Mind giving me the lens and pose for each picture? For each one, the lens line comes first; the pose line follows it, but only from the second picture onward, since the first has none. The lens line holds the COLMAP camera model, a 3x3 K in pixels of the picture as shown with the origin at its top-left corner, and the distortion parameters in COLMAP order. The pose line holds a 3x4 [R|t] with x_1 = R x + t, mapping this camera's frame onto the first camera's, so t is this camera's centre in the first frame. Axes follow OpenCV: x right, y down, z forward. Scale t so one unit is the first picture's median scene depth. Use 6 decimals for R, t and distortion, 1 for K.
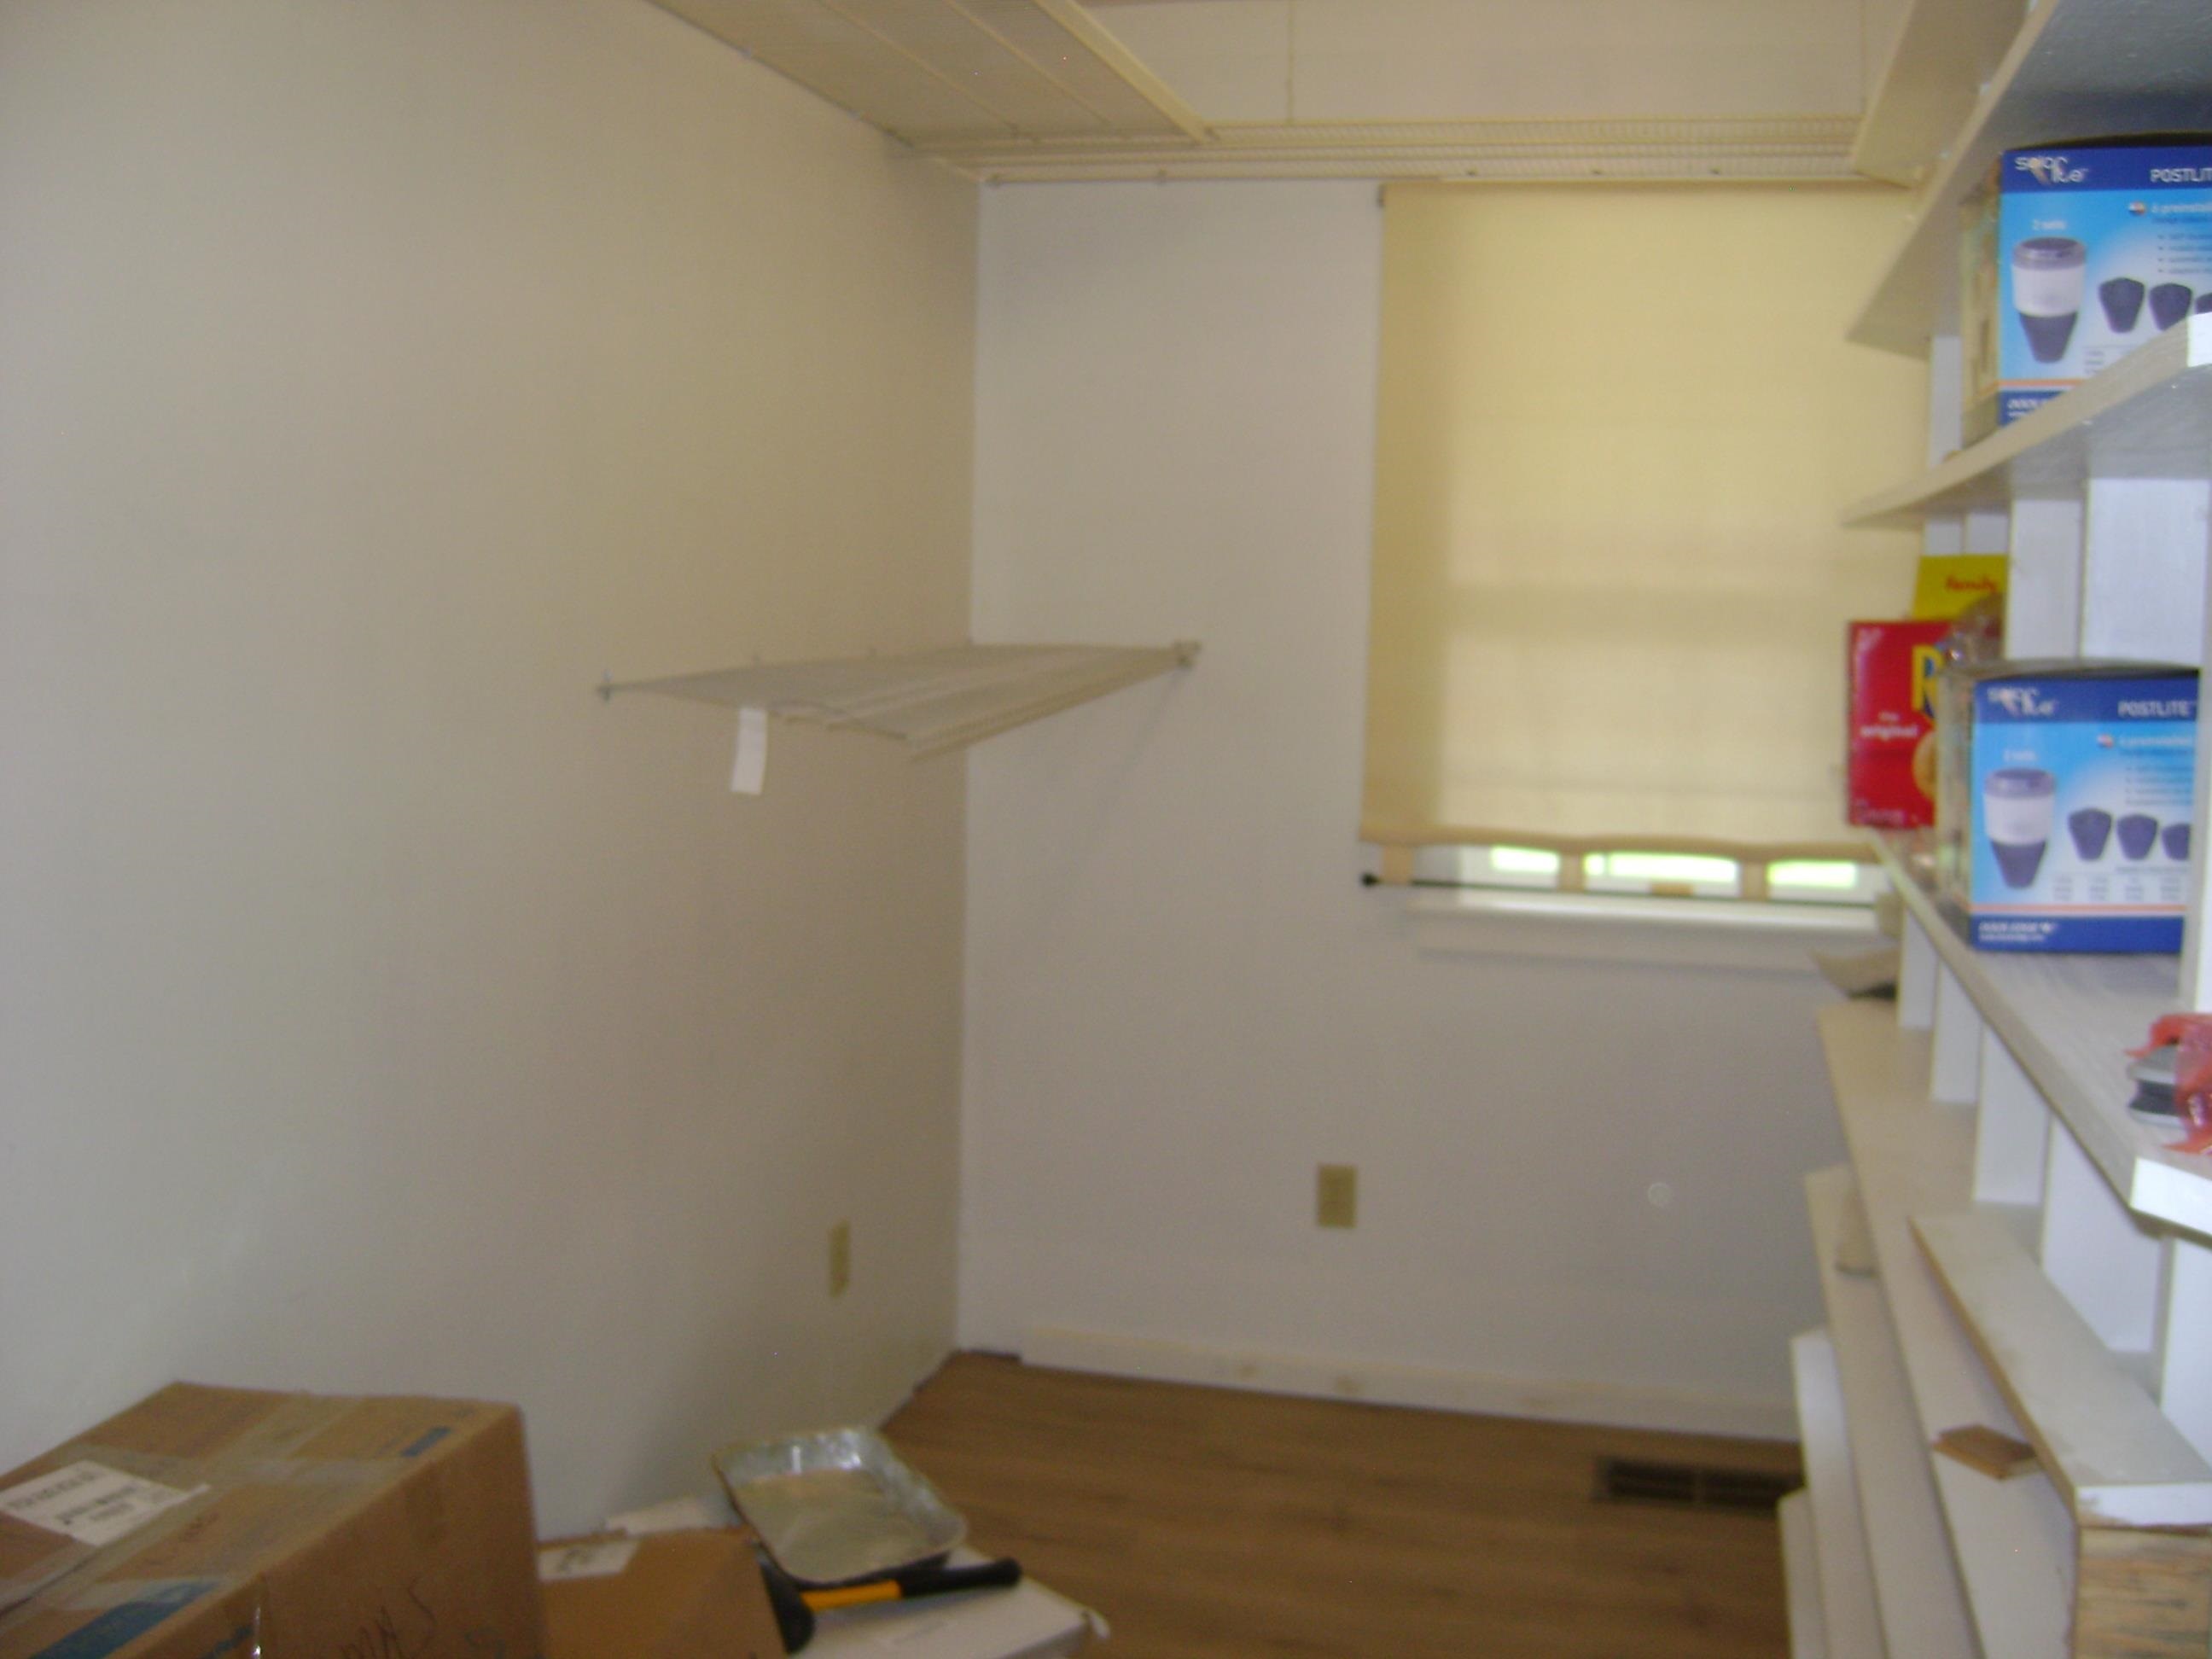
lens RADIAL K [[2258.6, 0, 1106.0], [0, 2258.6, 829.5], [0, 0, 1]] dist [-0.206296, 0.158674]
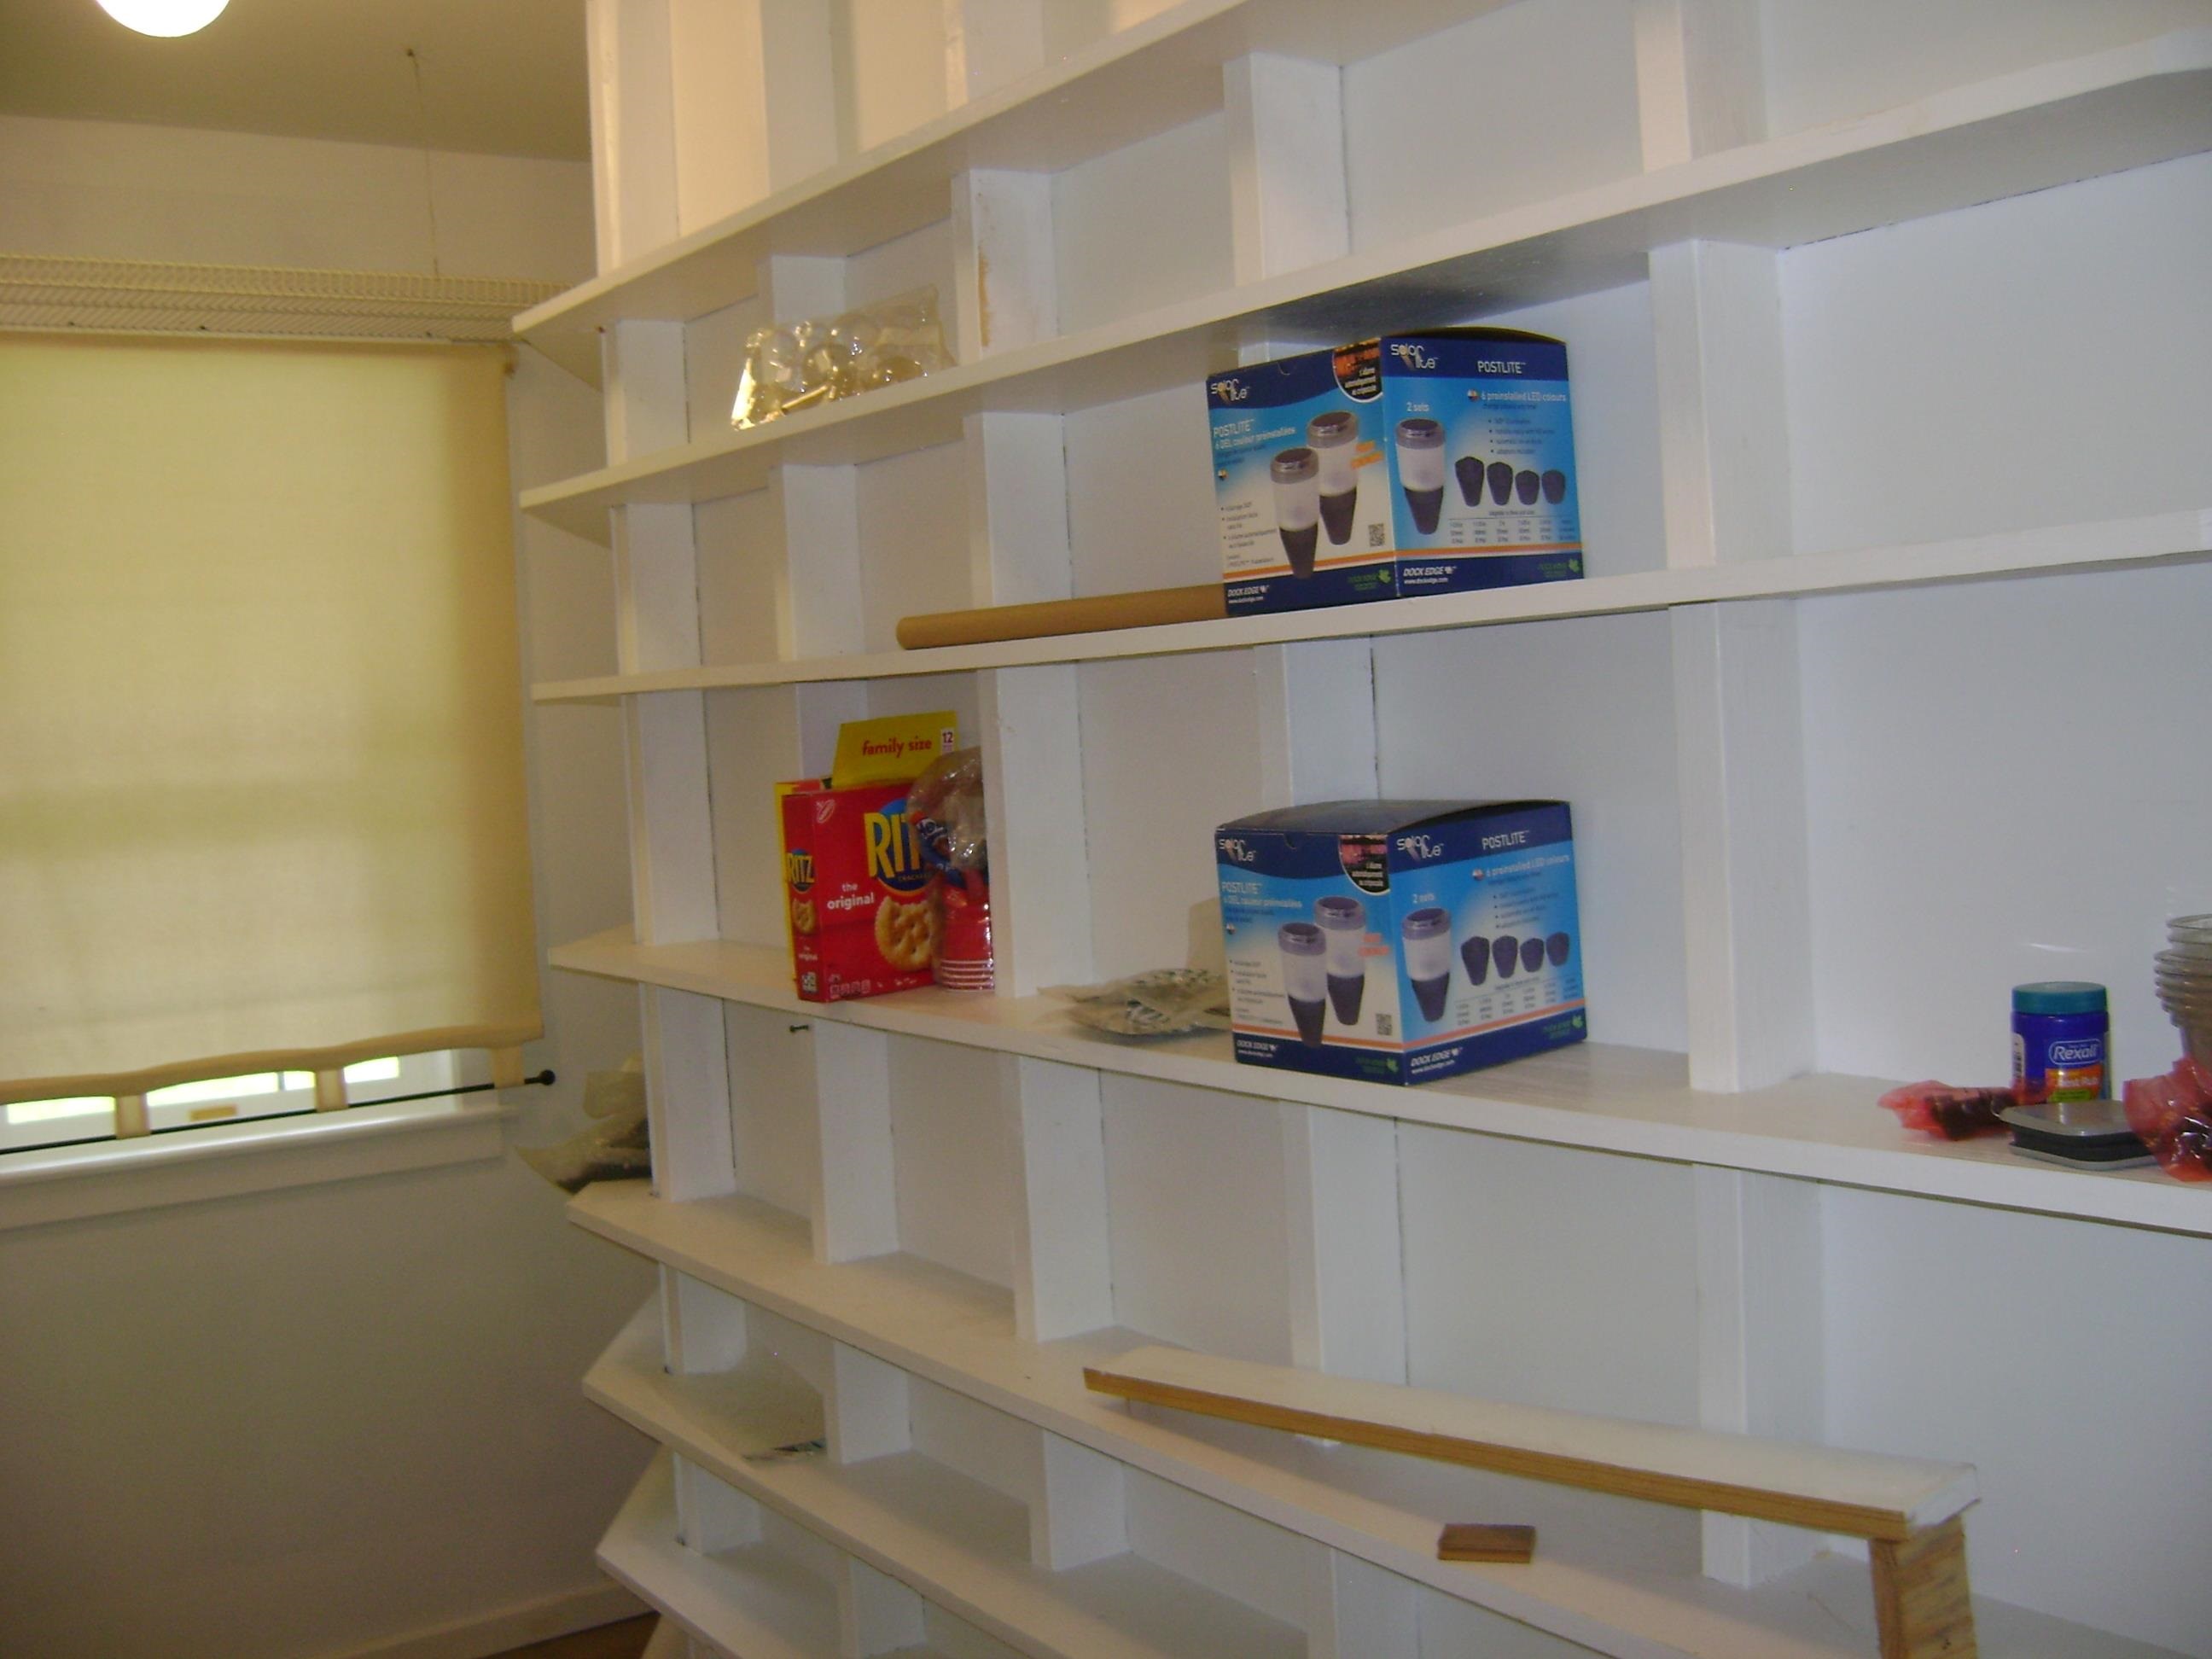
lens RADIAL K [[2258.6, 0, 1106.0], [0, 2258.6, 829.5], [0, 0, 1]] dist [-0.206296, 0.158674]
pose [[0.643132, -0.093292, 0.760051, -0.515803], [0.148529, 0.988899, -0.004299, -0.085212], [-0.751212, 0.115655, 0.649849, 0.396917]]
